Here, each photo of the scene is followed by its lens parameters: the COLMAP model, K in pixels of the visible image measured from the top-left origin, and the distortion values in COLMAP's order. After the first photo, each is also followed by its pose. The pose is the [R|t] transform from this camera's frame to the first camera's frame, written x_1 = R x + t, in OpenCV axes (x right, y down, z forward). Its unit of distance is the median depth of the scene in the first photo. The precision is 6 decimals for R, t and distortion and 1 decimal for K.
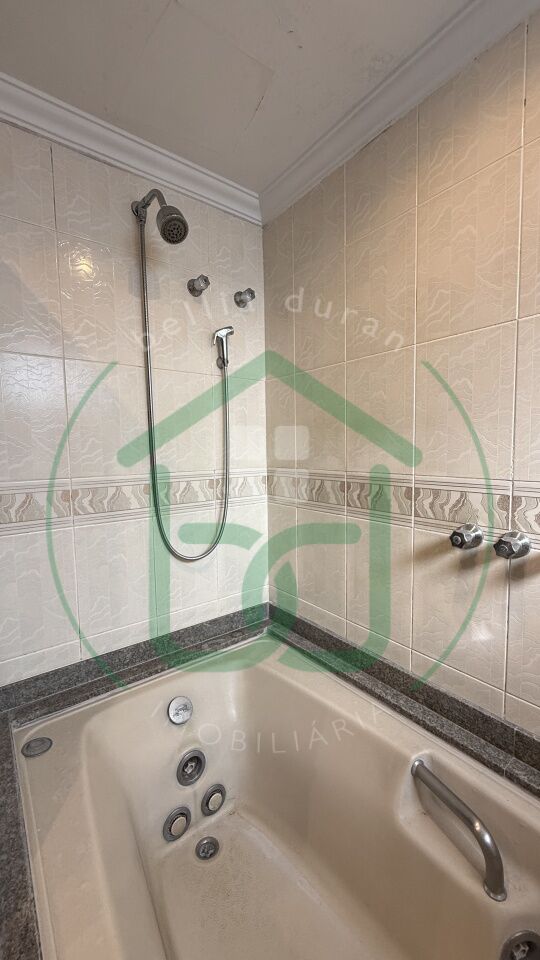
lens RADIAL K [[380.6, 0, 270.2], [0, 380.6, 478.5], [0, 0, 1]] dist [-0.000200, -0.000169]
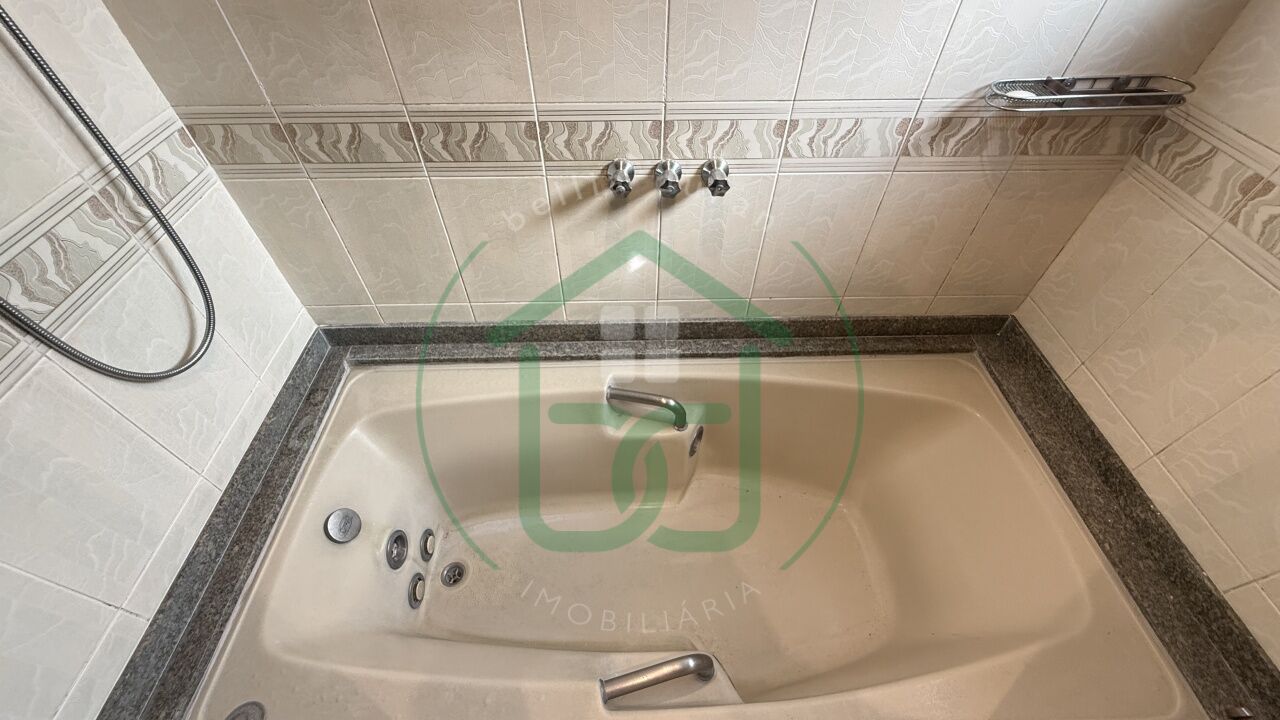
lens RADIAL K [[507.5, 0, 636.3], [0, 507.5, 360.1], [0, 0, 1]] dist [-0.000200, -0.000169]
pose [[0.590795, -0.593684, 0.546352, -0.284636], [0.060349, 0.707785, 0.703845, -0.309453], [-0.804562, -0.382856, 0.453984, 0.258793]]
